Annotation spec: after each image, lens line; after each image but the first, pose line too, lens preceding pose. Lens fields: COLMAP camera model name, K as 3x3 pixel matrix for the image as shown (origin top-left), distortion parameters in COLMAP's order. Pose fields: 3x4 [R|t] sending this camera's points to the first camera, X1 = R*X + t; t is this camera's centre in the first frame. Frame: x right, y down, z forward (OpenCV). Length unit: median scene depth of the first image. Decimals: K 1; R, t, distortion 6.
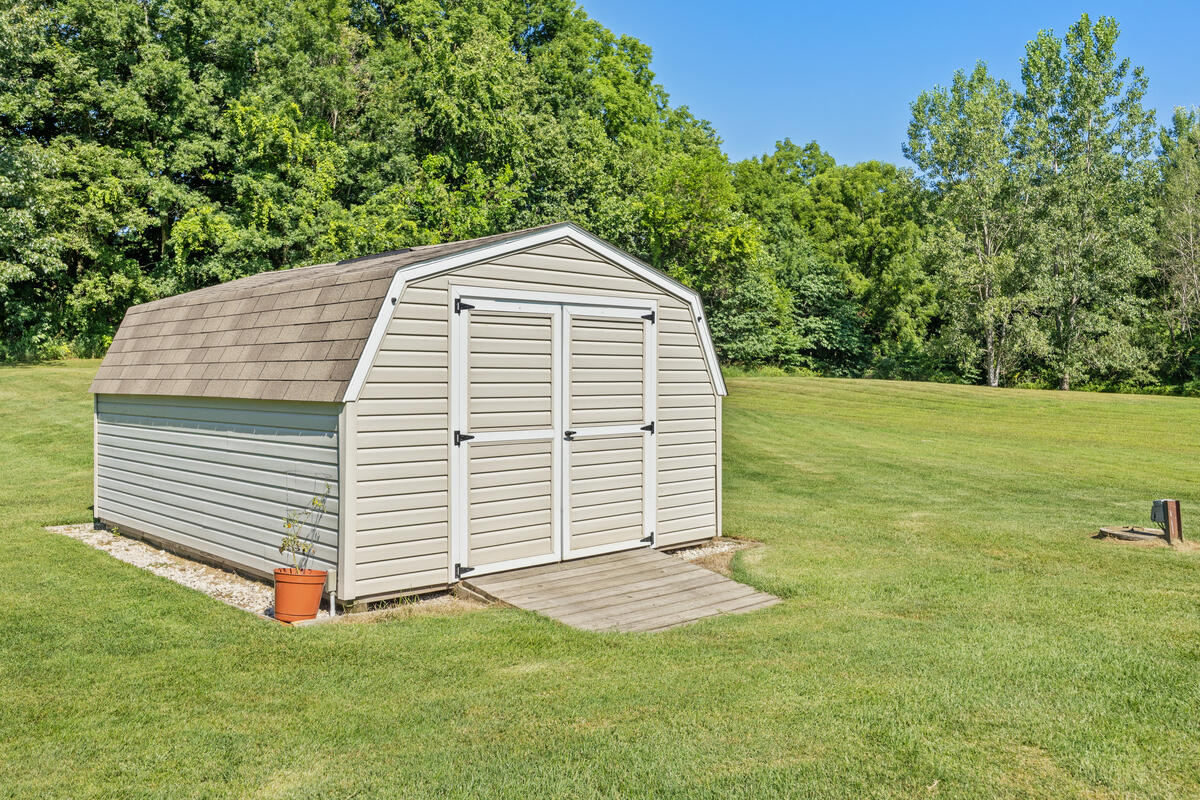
lens RADIAL K [[977.3, 0, 600.0], [0, 977.3, 400.0], [0, 0, 1]] dist [-0.011740, -0.005361]
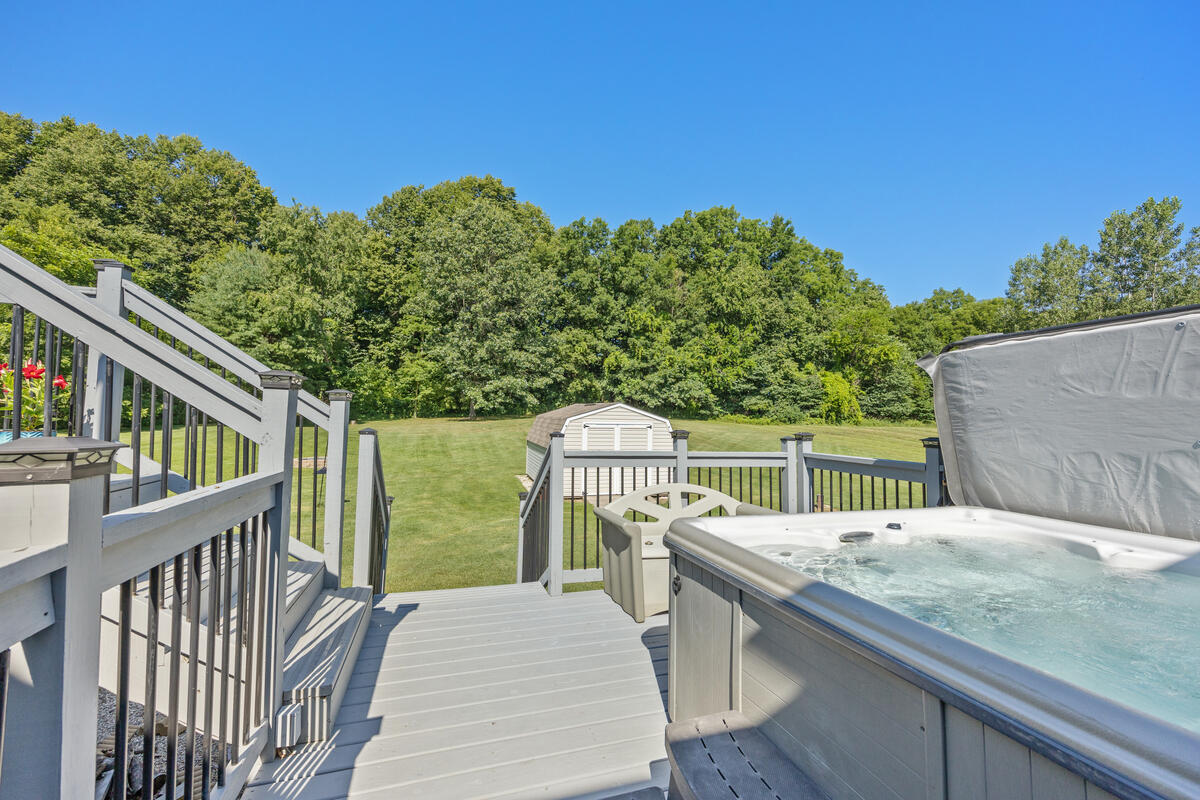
lens RADIAL K [[491.5, 0, 597.8], [0, 491.5, 397.5], [0, 0, 1]] dist [-0.000171, -0.005935]
pose [[0.887672, 0.003630, -0.460462, 0.114183], [-0.031362, 0.998124, -0.052590, -0.015186], [0.459407, 0.061124, 0.886120, -0.104955]]
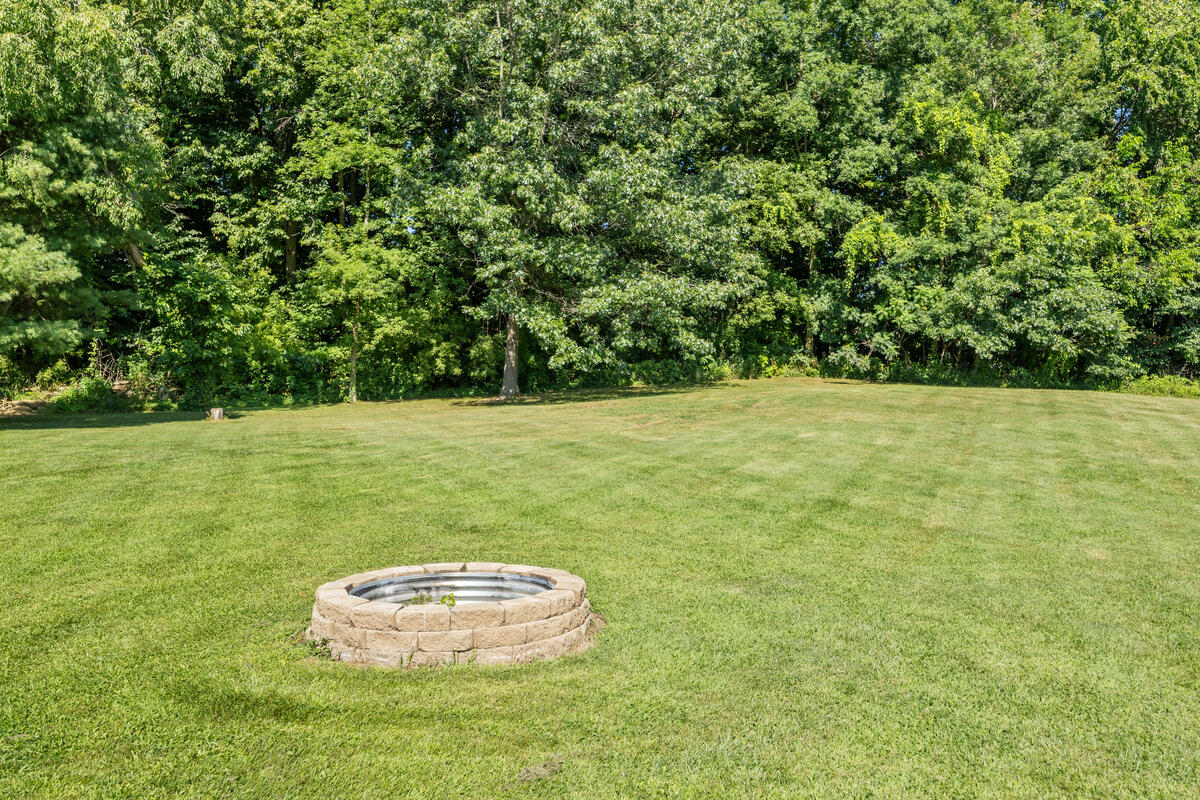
lens RADIAL K [[977.3, 0, 600.0], [0, 977.3, 400.0], [0, 0, 1]] dist [-0.011740, -0.005361]
pose [[0.896220, -0.002006, -0.443606, -0.212911], [-0.007958, 0.999756, -0.020598, -0.000212], [0.443539, 0.021991, 0.895985, 0.047130]]
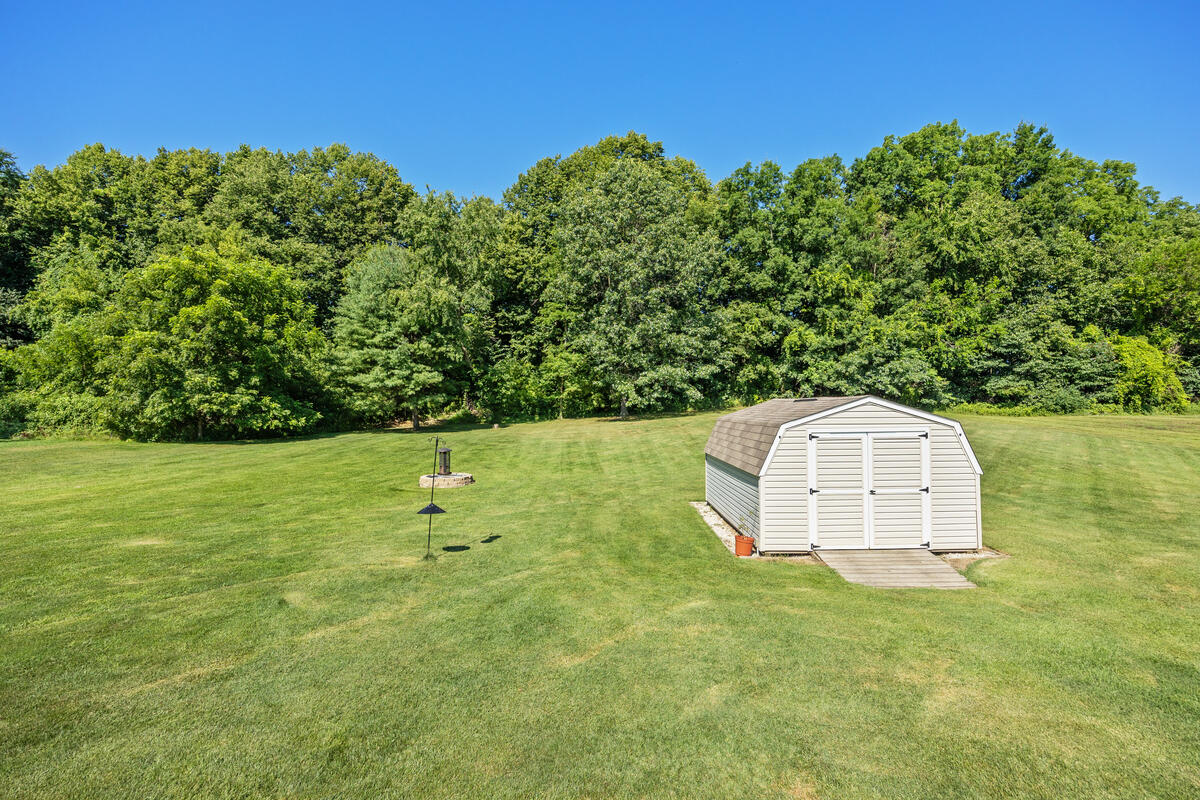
lens RADIAL K [[555.6, 0, 598.2], [0, 555.6, 397.6], [0, 0, 1]] dist [-0.019530, 0.000340]
pose [[0.717278, -0.018879, -0.696531, 0.060631], [-0.006156, 0.999422, -0.033428, -0.020067], [0.696760, 0.028265, 0.716747, -0.049947]]
